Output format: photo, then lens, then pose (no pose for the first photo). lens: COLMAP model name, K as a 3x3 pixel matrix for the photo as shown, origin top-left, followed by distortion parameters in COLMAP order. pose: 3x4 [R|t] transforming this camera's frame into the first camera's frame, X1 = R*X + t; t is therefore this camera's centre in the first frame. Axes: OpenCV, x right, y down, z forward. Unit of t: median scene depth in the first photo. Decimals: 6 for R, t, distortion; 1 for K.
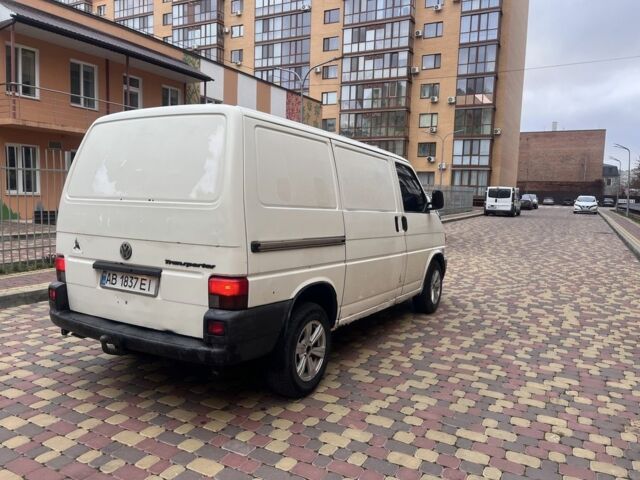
lens RADIAL K [[482.8, 0, 320.8], [0, 482.8, 236.3], [0, 0, 1]] dist [0.067030, -0.091863]
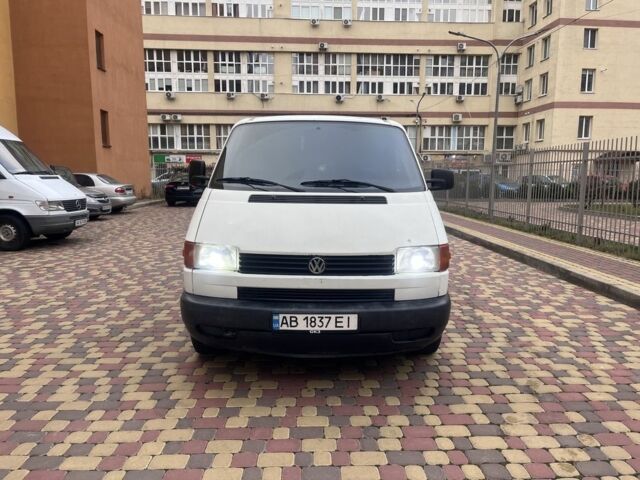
lens RADIAL K [[482.8, 0, 322.1], [0, 482.8, 240.5], [0, 0, 1]] dist [0.067030, -0.091863]
pose [[-0.867589, 0.035909, -0.495983, 0.598883], [-0.073200, 0.977302, 0.198801, -0.181697], [0.491864, 0.208783, -0.845269, 2.332966]]
